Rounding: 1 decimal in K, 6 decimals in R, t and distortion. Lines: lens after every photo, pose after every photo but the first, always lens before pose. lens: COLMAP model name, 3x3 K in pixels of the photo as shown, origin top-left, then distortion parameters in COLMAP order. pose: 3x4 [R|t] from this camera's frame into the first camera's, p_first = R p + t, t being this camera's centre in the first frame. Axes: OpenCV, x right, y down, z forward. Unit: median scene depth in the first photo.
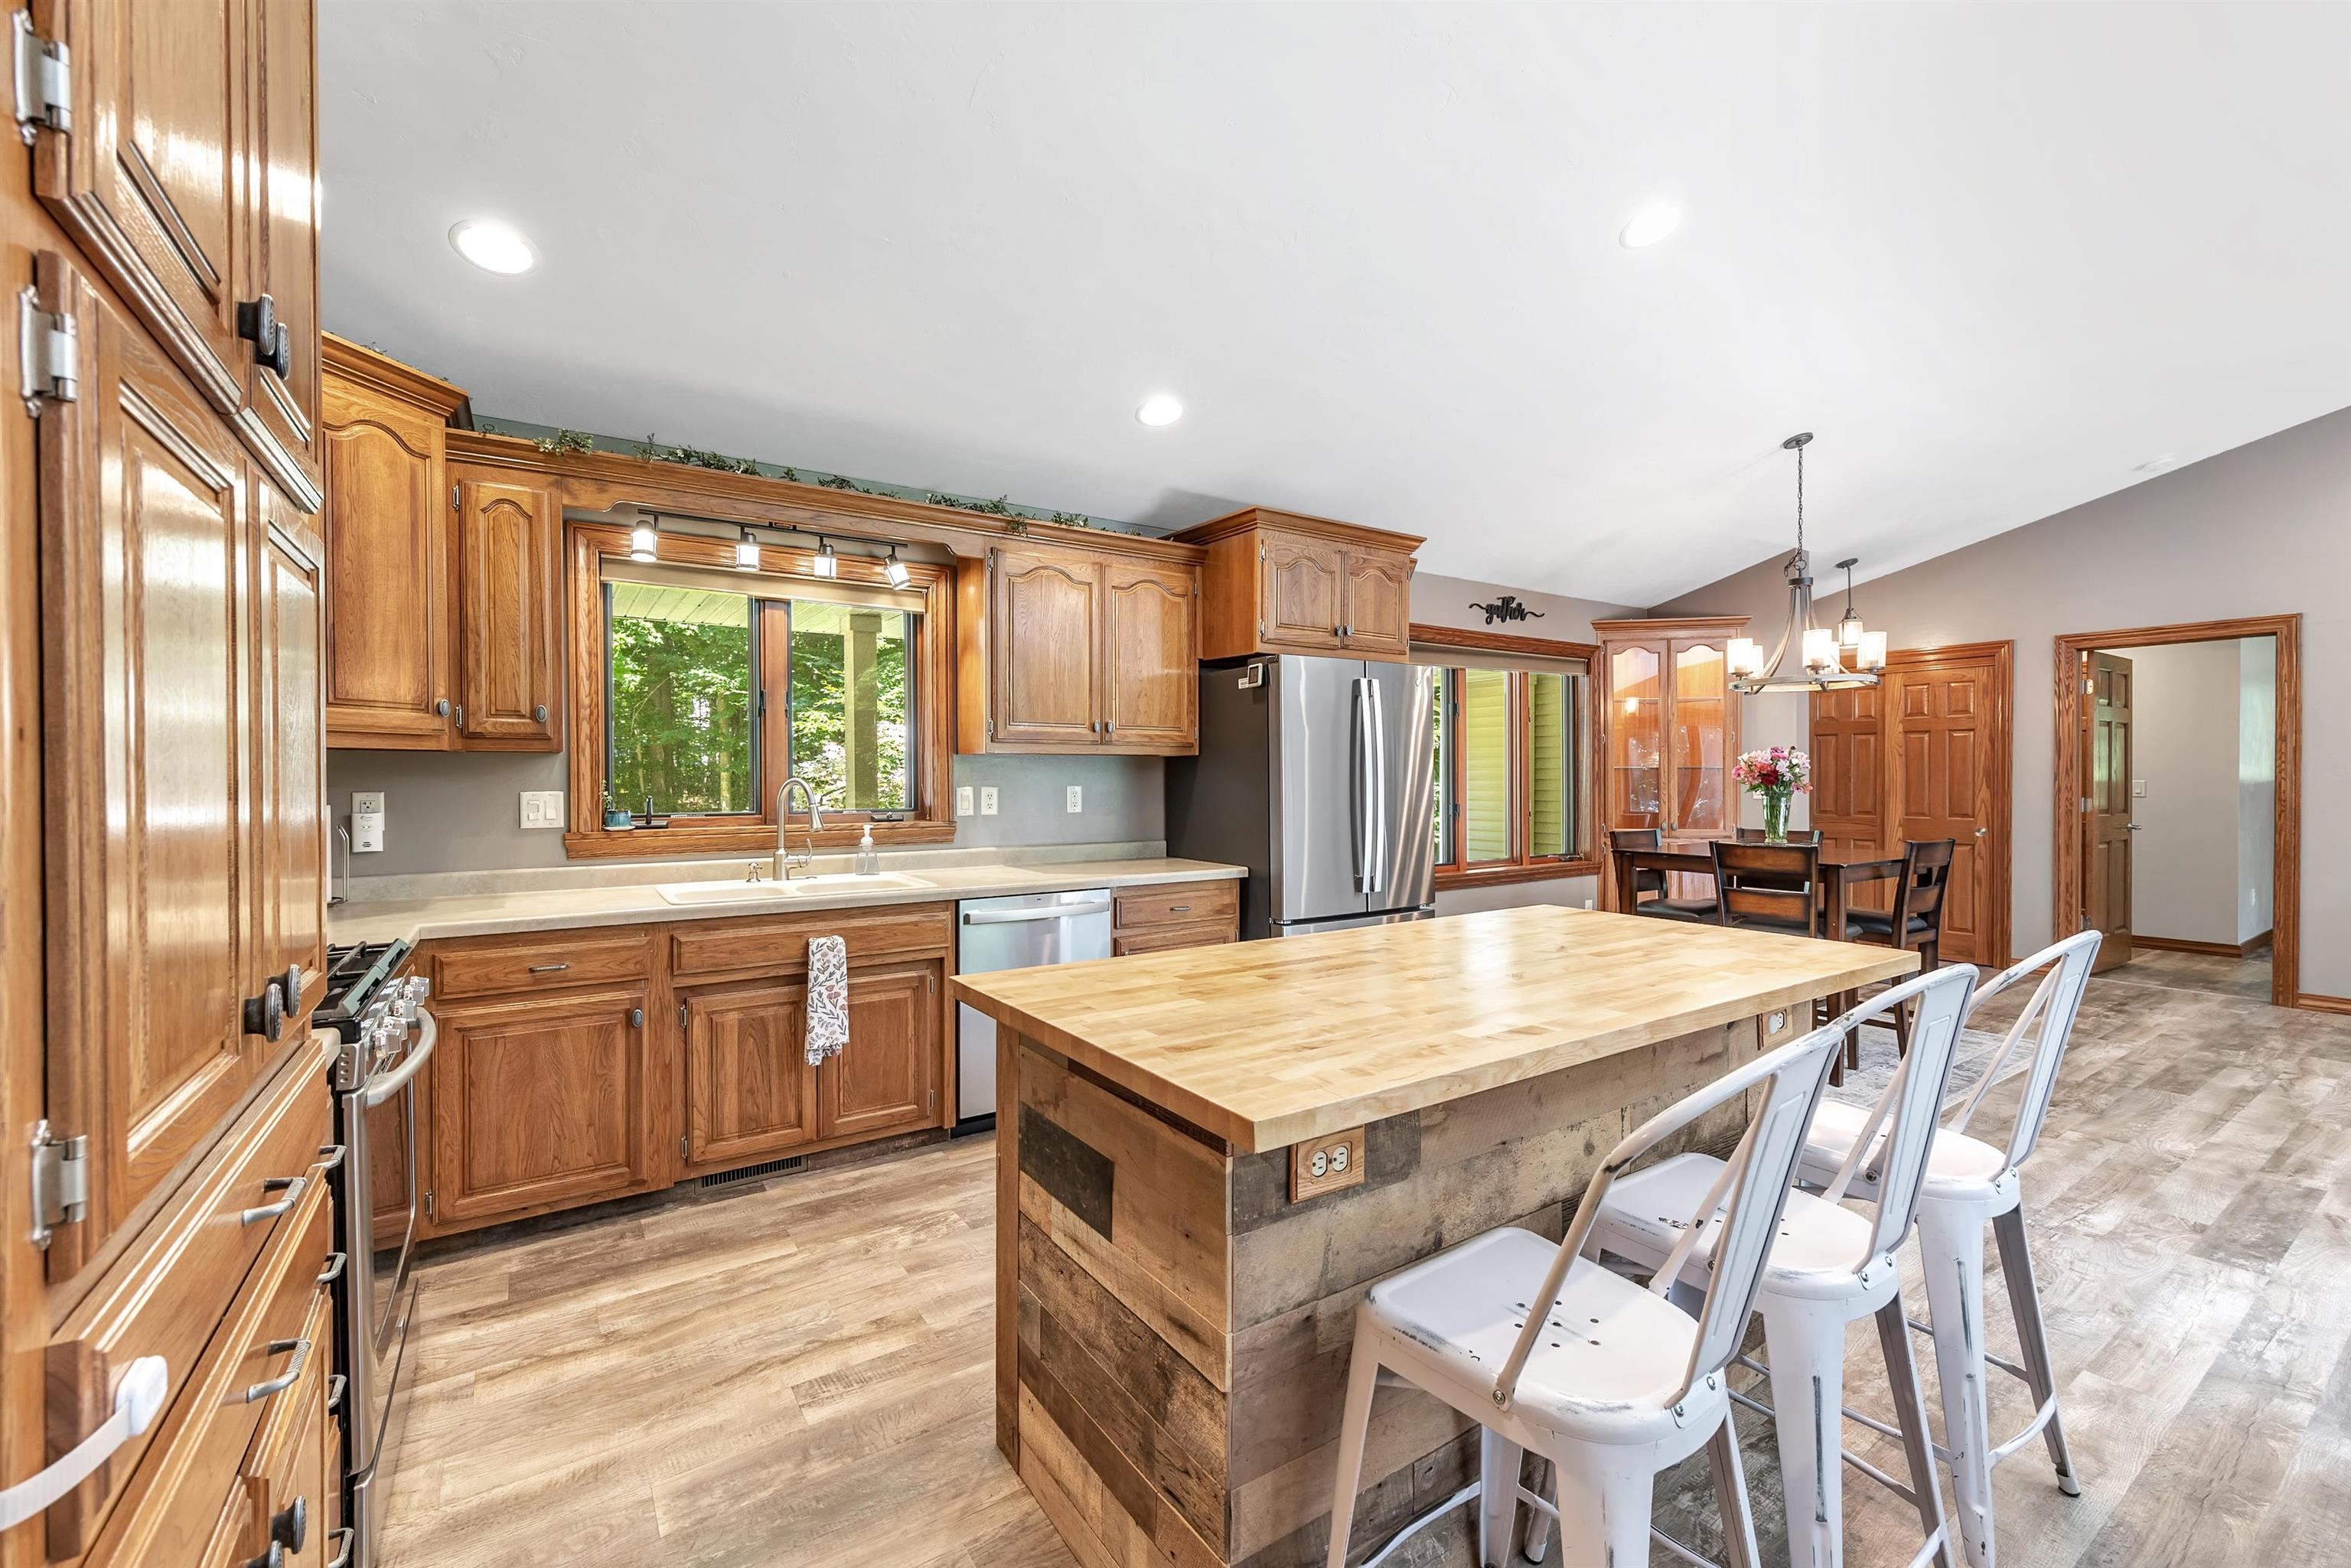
lens RADIAL K [[955.4, 0, 1146.5], [0, 955.4, 787.3], [0, 0, 1]] dist [0.002744, -0.001024]
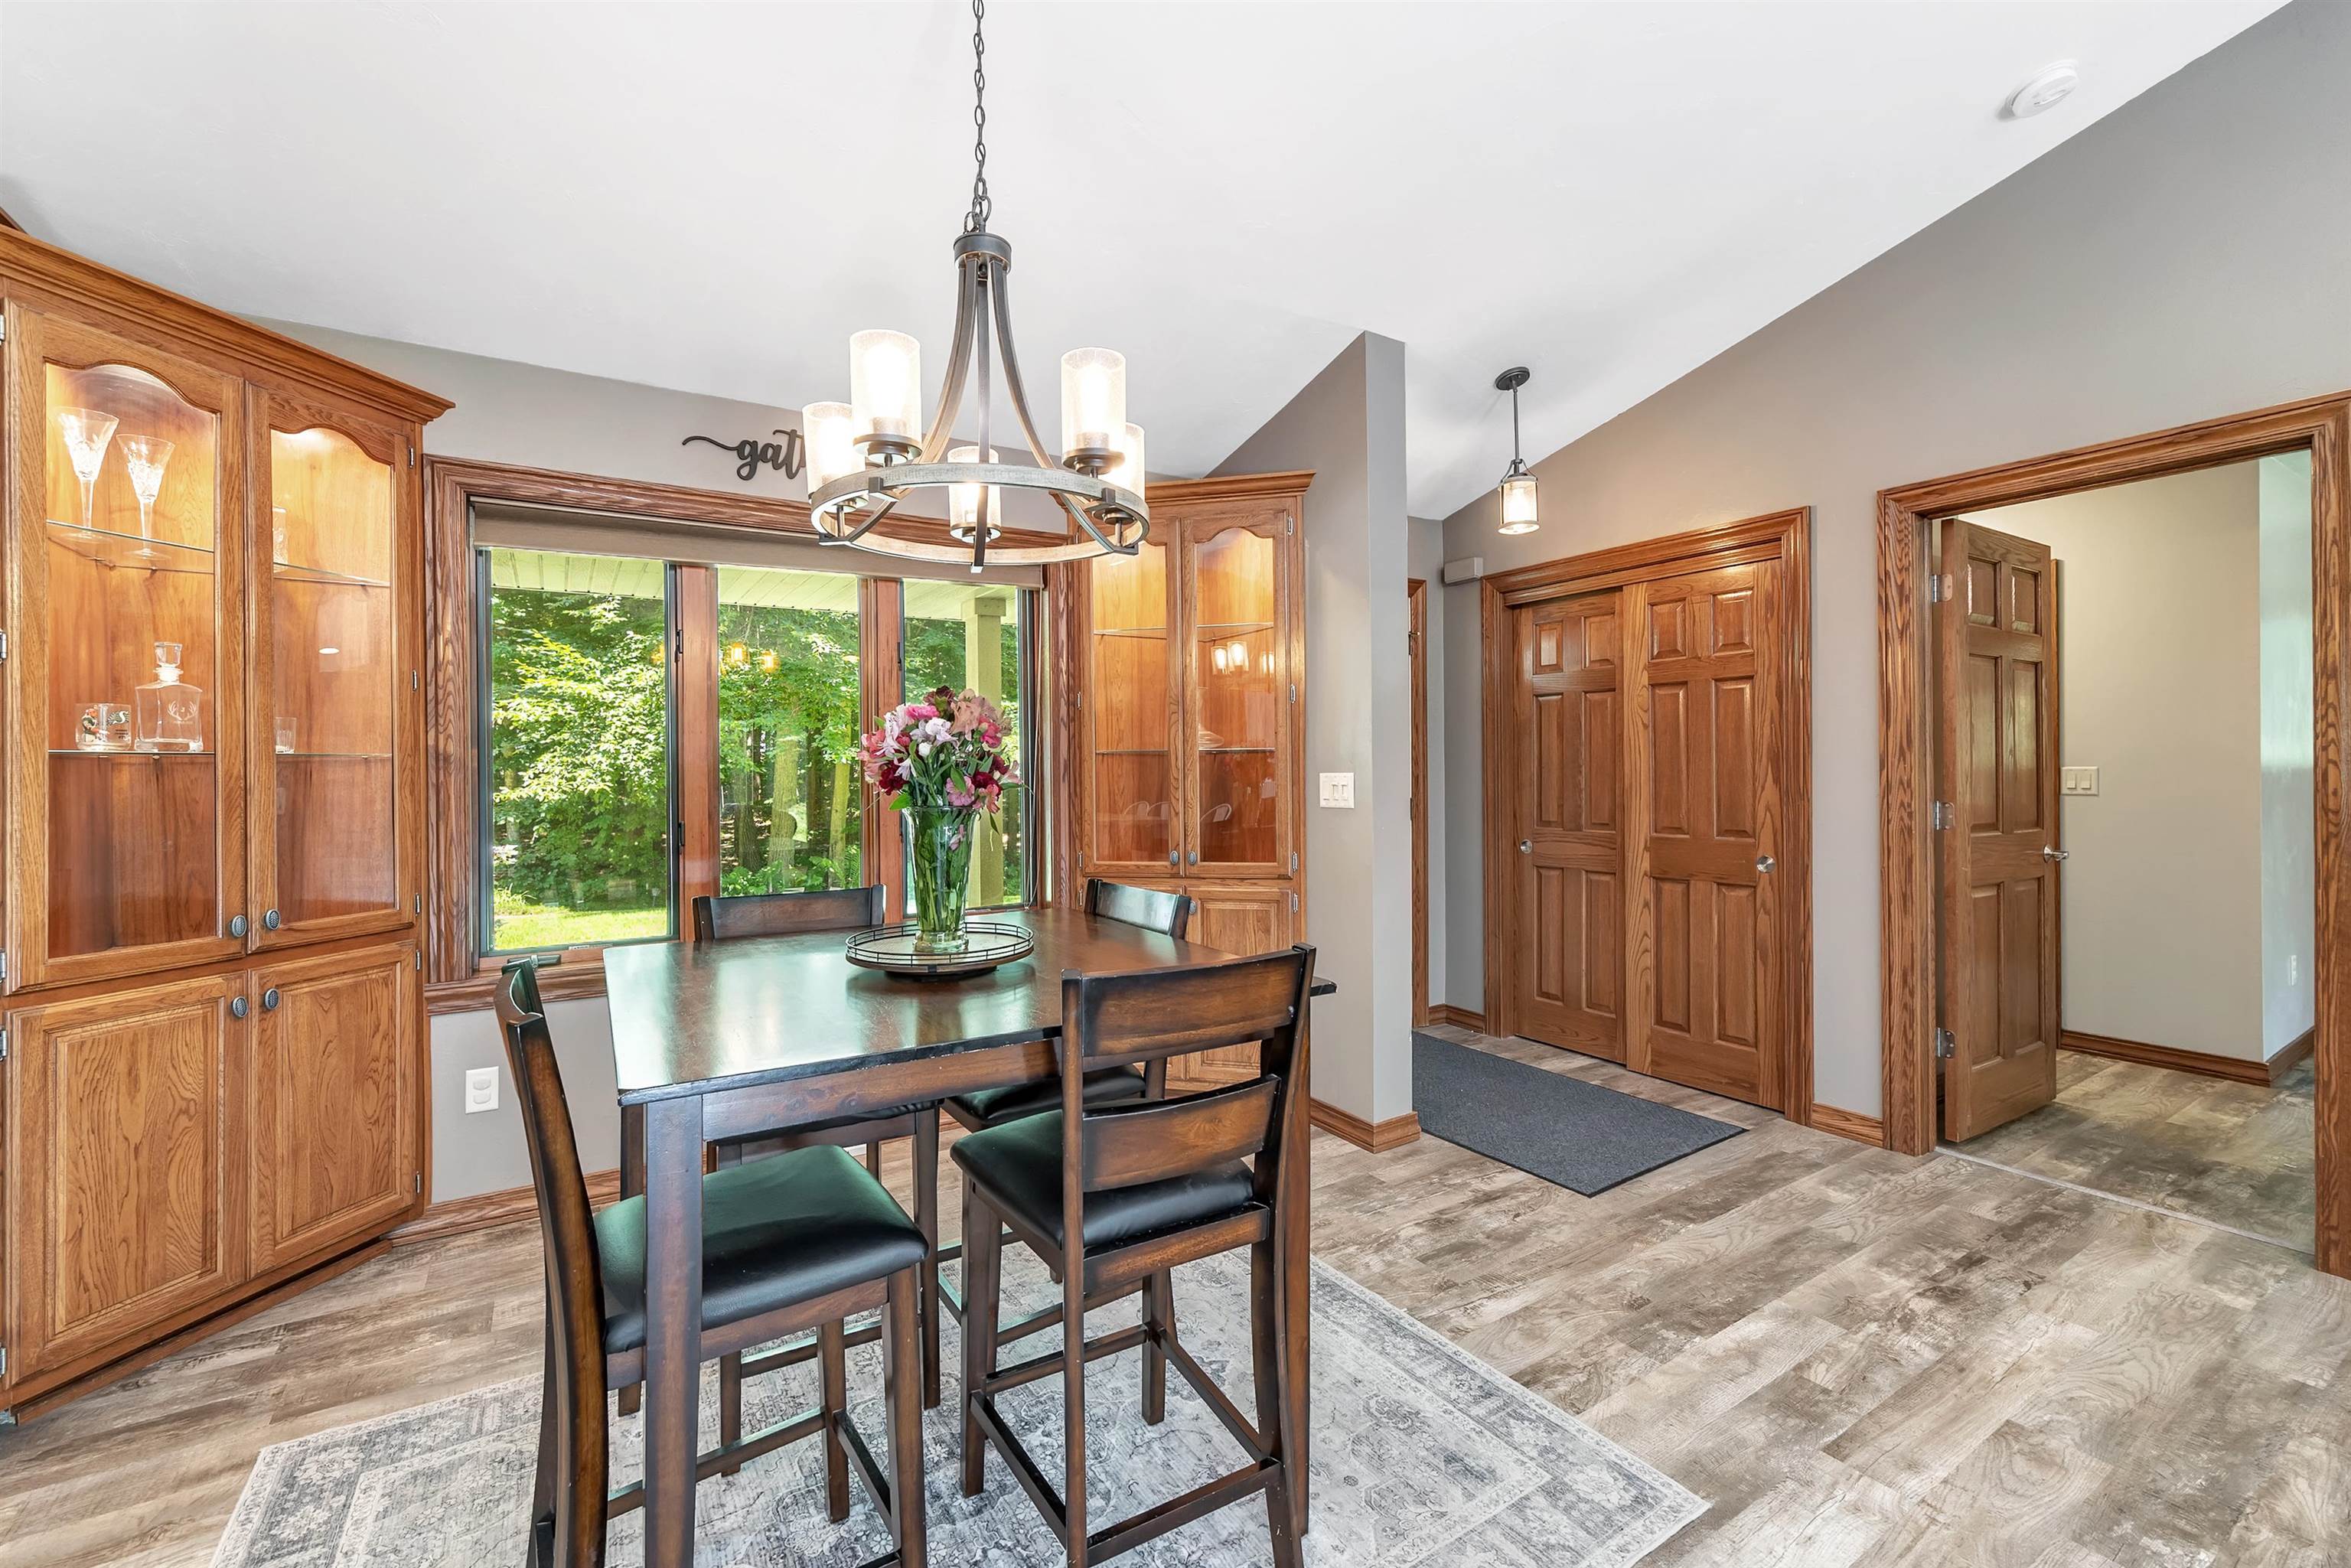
lens RADIAL K [[955.4, 0, 1142.7], [0, 955.4, 773.1], [0, 0, 1]] dist [0.002744, -0.001024]
pose [[0.999368, -0.007977, -0.034653, 0.648553], [0.007717, 0.999941, -0.007629, -0.004587], [0.034712, 0.007357, 0.999370, 0.534244]]
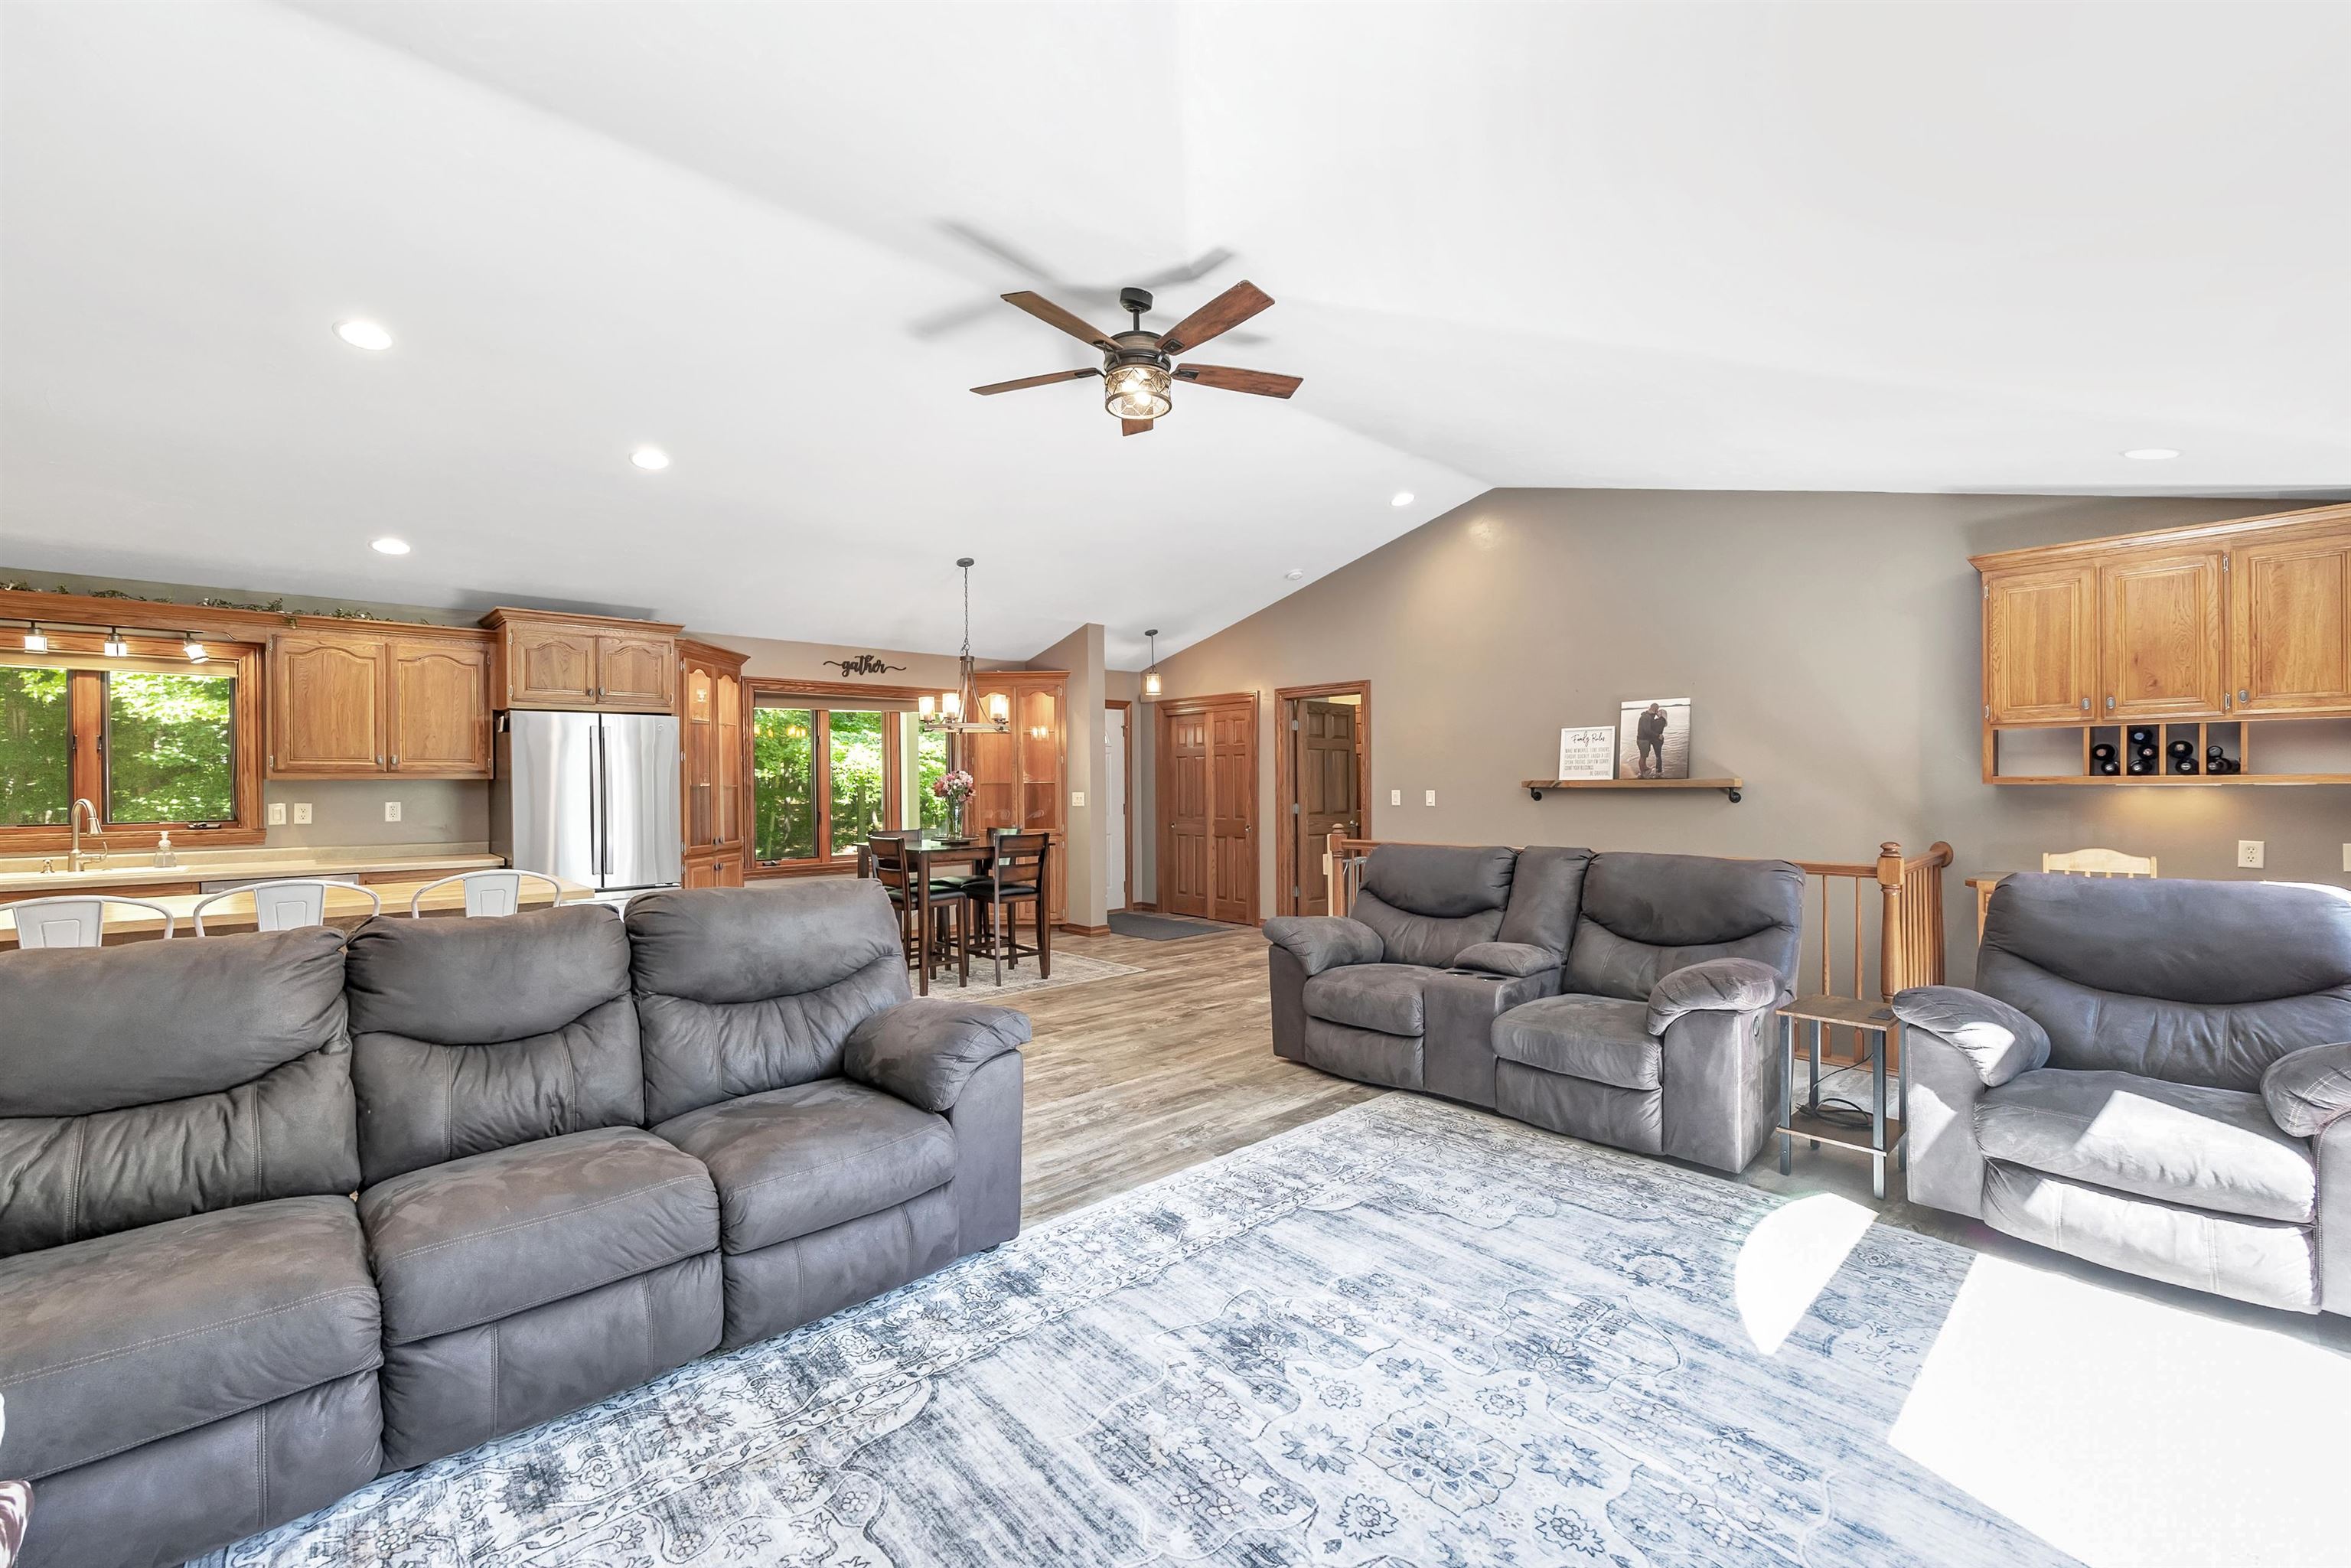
lens RADIAL K [[955.4, 0, 1154.5], [0, 955.4, 794.3], [0, 0, 1]] dist [0.002744, -0.001024]
pose [[0.986827, -0.005574, 0.161686, 0.622258], [0.005474, 0.999984, 0.001066, -0.006054], [-0.161689, -0.000167, 0.986842, -0.420399]]
